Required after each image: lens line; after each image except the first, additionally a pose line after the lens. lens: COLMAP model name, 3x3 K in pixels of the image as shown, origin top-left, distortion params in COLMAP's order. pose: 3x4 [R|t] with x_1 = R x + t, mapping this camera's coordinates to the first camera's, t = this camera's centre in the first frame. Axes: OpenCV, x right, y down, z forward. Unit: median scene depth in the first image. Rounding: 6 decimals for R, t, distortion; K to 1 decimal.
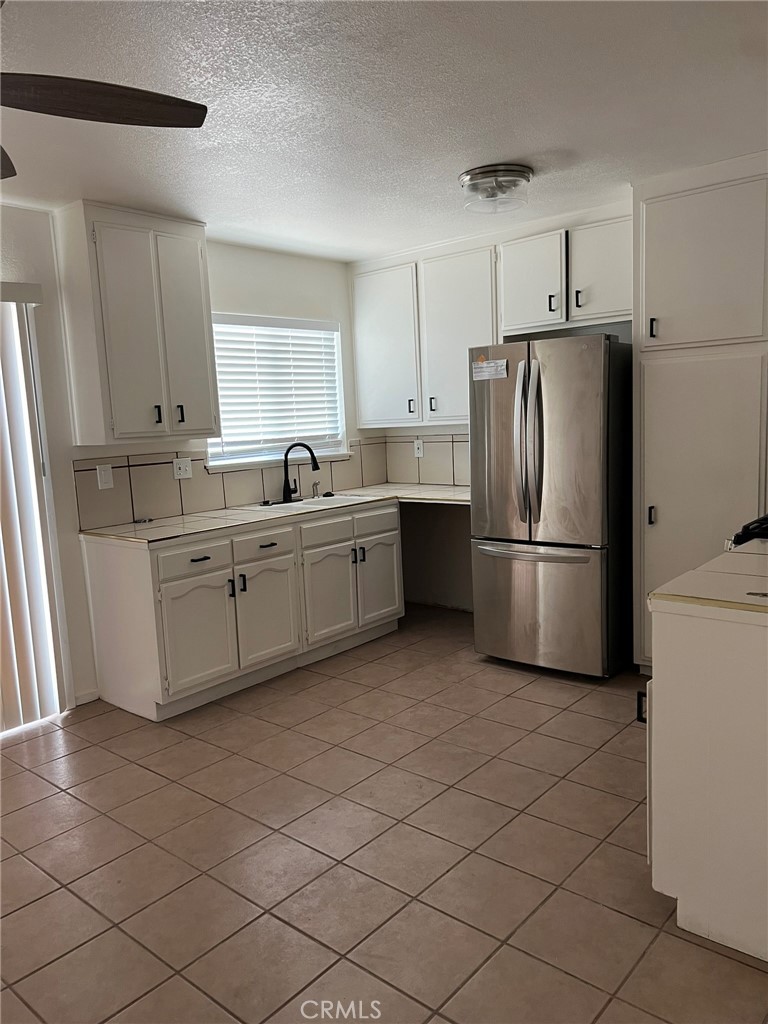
lens RADIAL K [[766.1, 0, 375.7], [0, 766.1, 521.1], [0, 0, 1]] dist [0.052232, -0.066603]
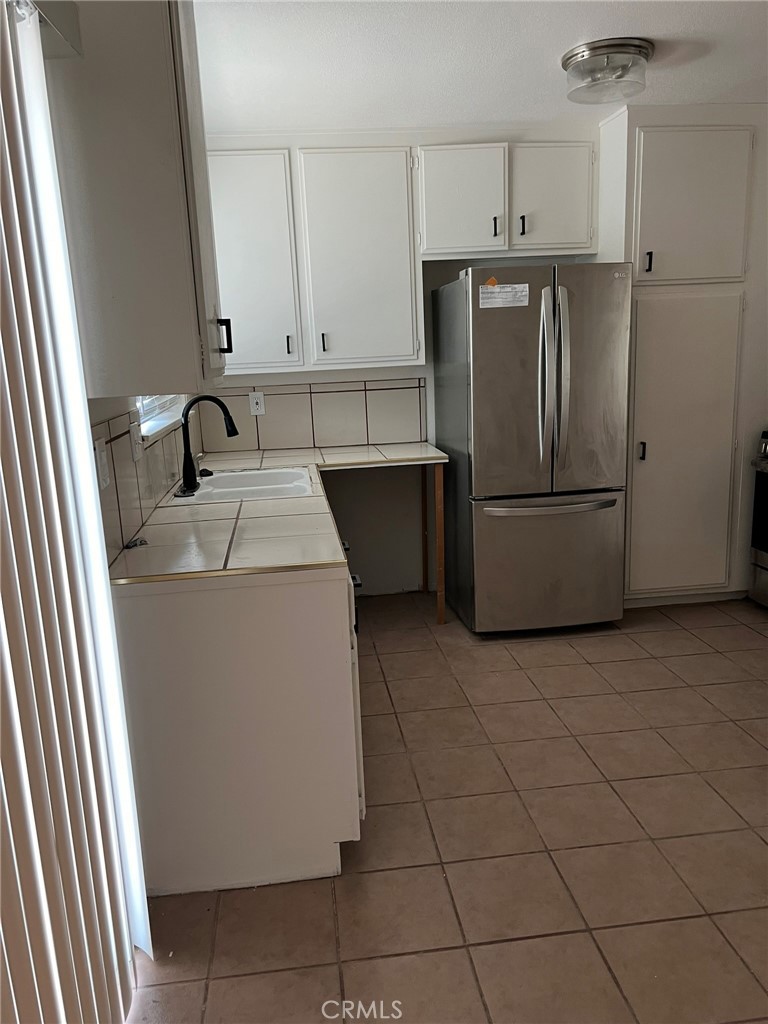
lens RADIAL K [[766.1, 0, 374.1], [0, 766.1, 521.0], [0, 0, 1]] dist [0.052232, -0.066603]
pose [[0.671685, -0.142579, 0.726987, -0.597325], [0.116757, 0.989415, 0.086172, -0.042649], [-0.731578, 0.027001, 0.681223, 0.539927]]
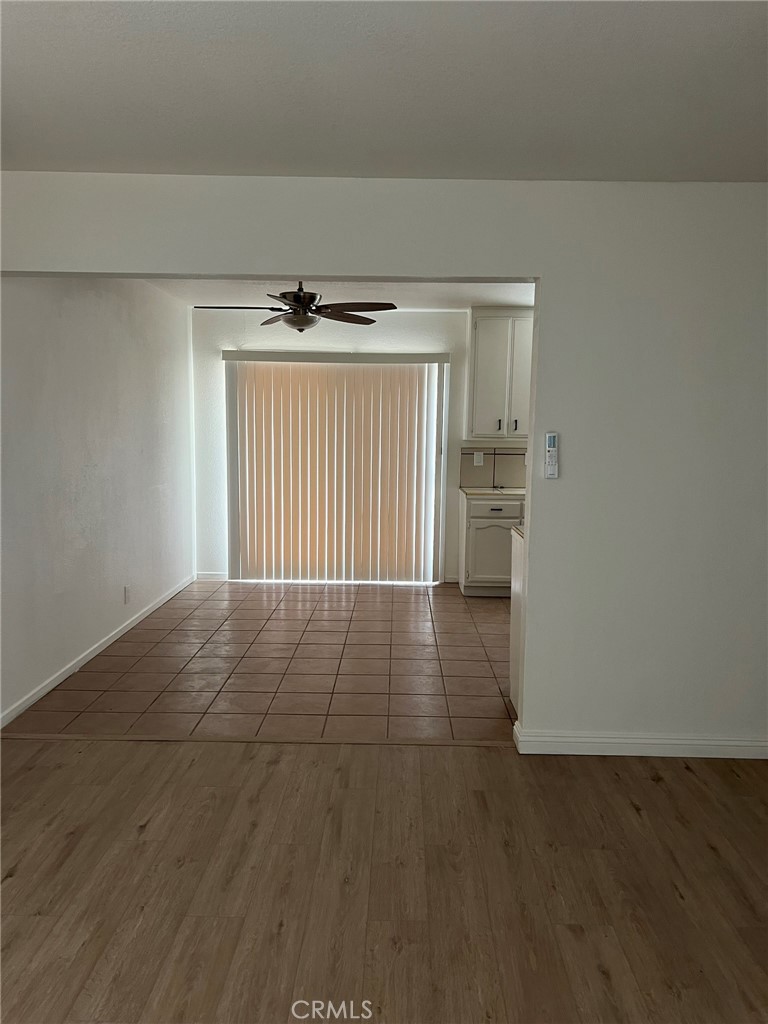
lens RADIAL K [[766.1, 0, 386.8], [0, 766.1, 519.3], [0, 0, 1]] dist [0.052232, -0.066603]
pose [[0.648886, 0.147601, -0.746432, 0.835109], [-0.148878, 0.986672, 0.065684, -0.004907], [0.746178, 0.068506, 0.662212, -0.300140]]
